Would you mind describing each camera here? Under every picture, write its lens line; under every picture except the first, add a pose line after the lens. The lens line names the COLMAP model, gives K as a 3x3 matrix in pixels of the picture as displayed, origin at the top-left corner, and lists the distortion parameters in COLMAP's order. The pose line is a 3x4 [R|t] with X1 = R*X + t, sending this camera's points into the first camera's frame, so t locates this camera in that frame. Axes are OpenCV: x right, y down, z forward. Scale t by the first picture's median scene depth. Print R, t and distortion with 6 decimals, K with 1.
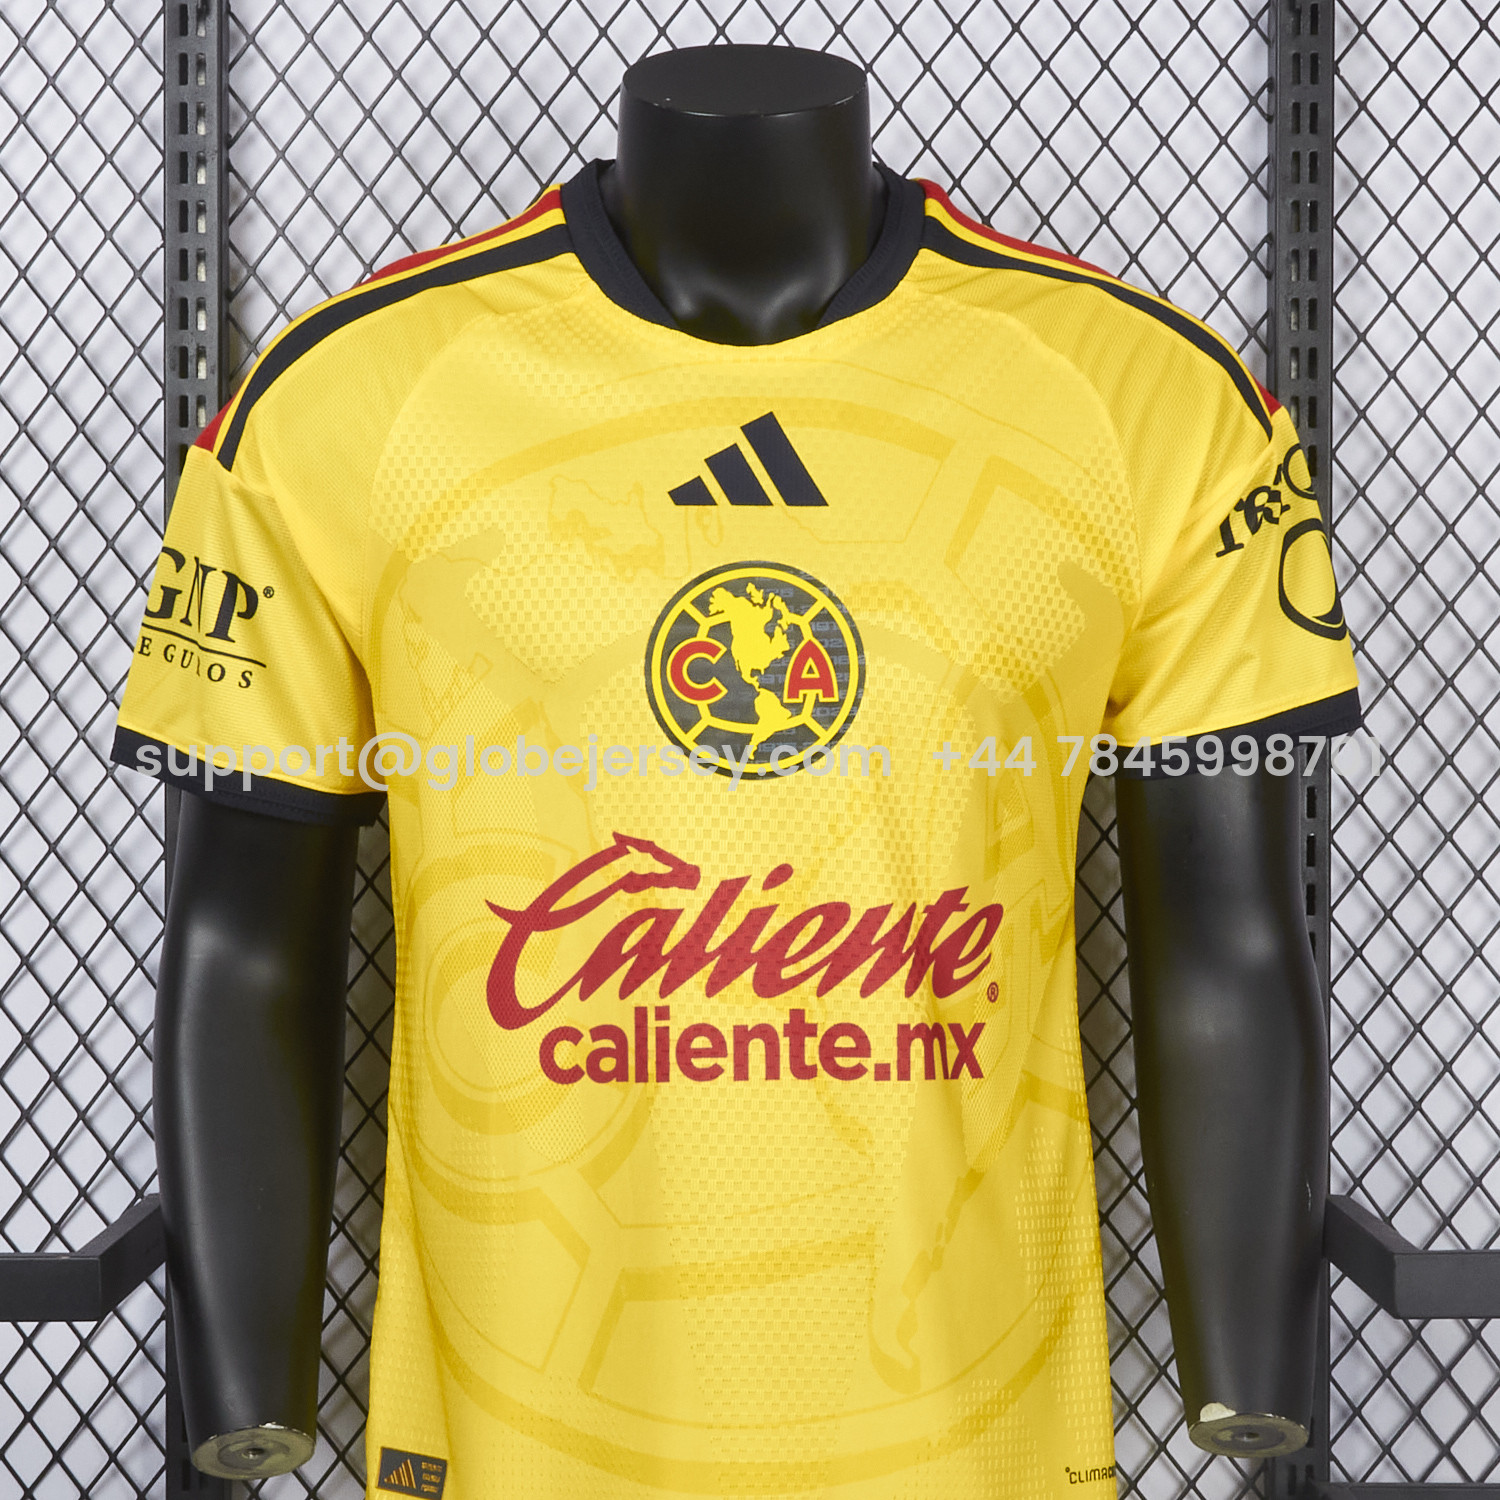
lens RADIAL K [[3291.5, 0, 750.0], [0, 3291.5, 750.0], [0, 0, 1]] dist [0.033717, -0.124321]
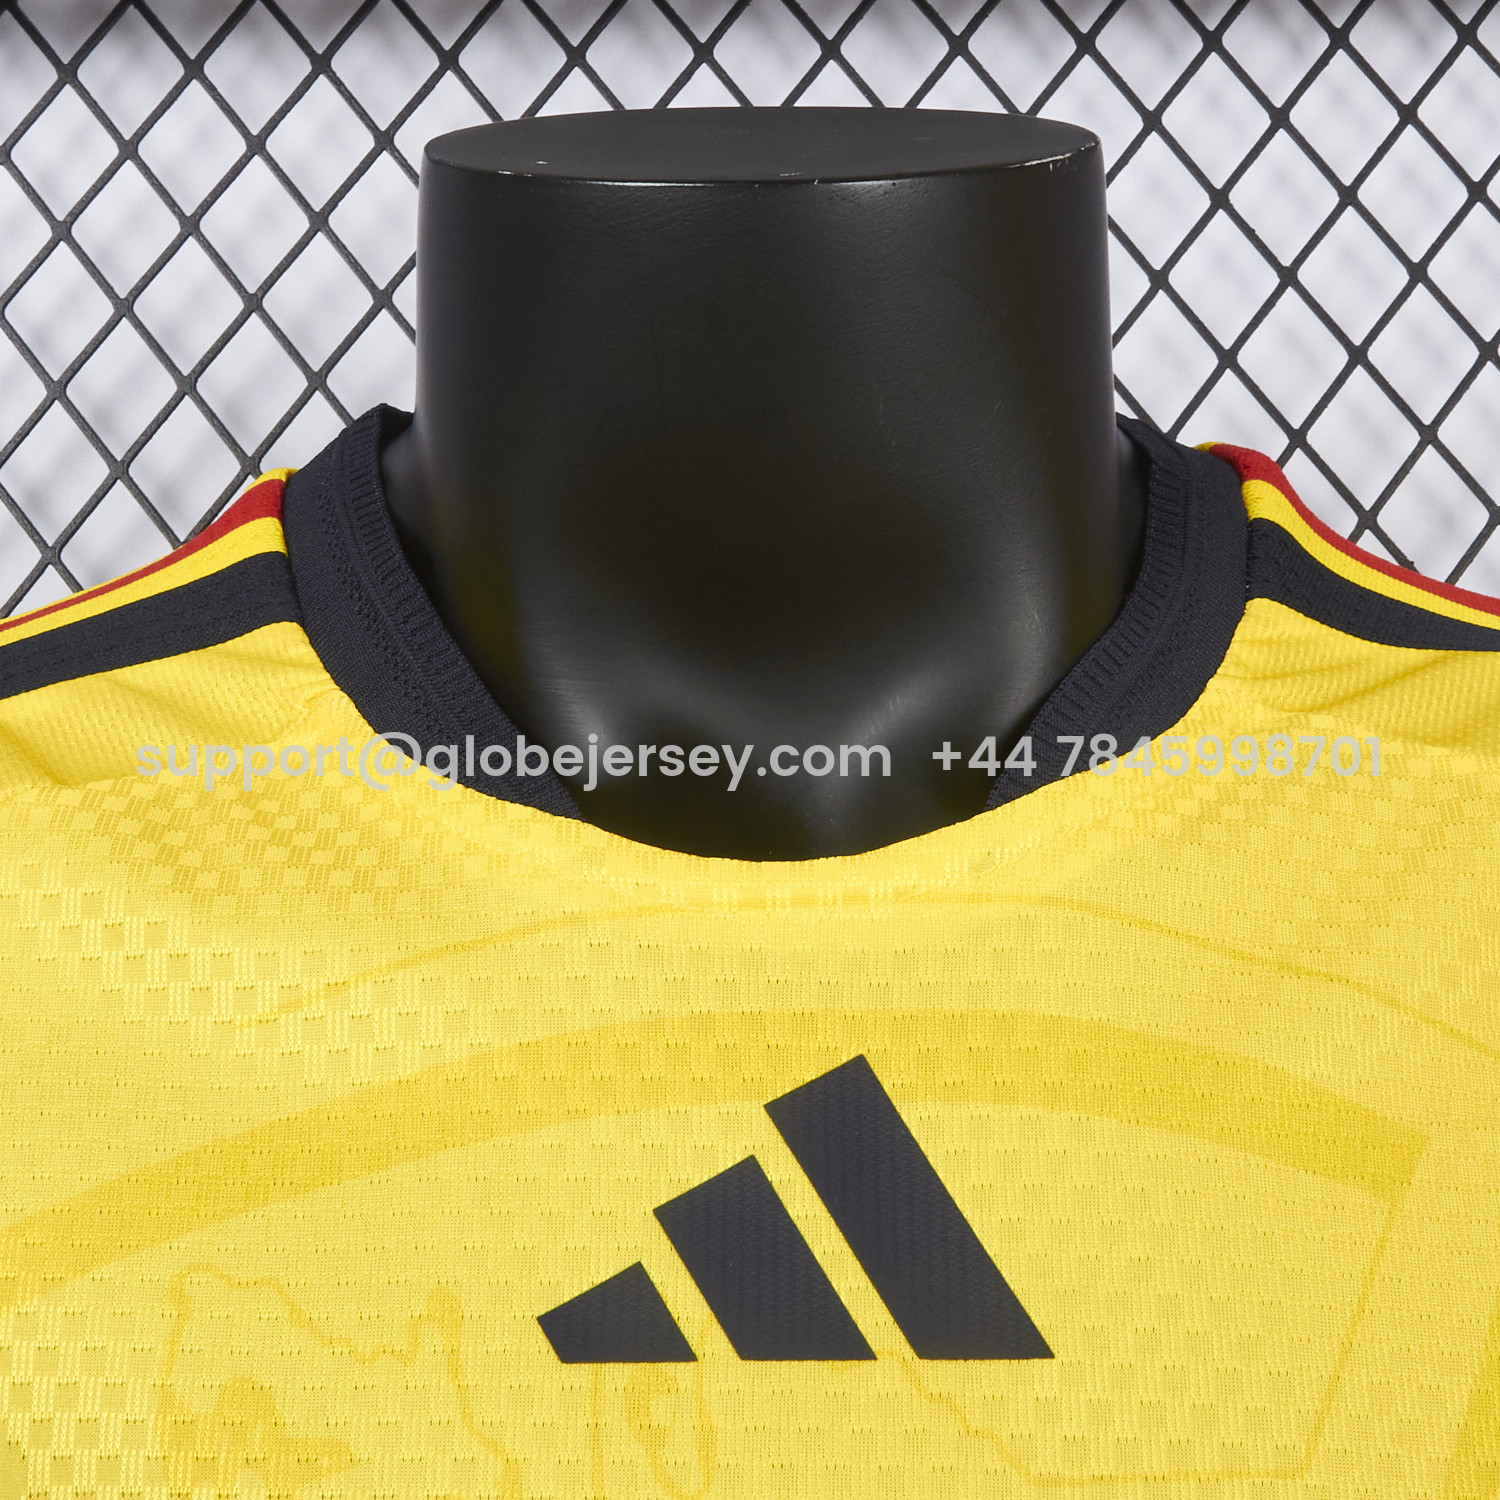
lens RADIAL K [[3291.5, 0, 750.0], [0, 3291.5, 750.0], [0, 0, 1]] dist [0.033717, -0.124321]
pose [[0.999866, -0.016027, -0.003262, -0.002926], [0.015169, 0.983290, -0.181412, -0.076183], [0.006115, 0.181339, 0.983402, 0.698314]]
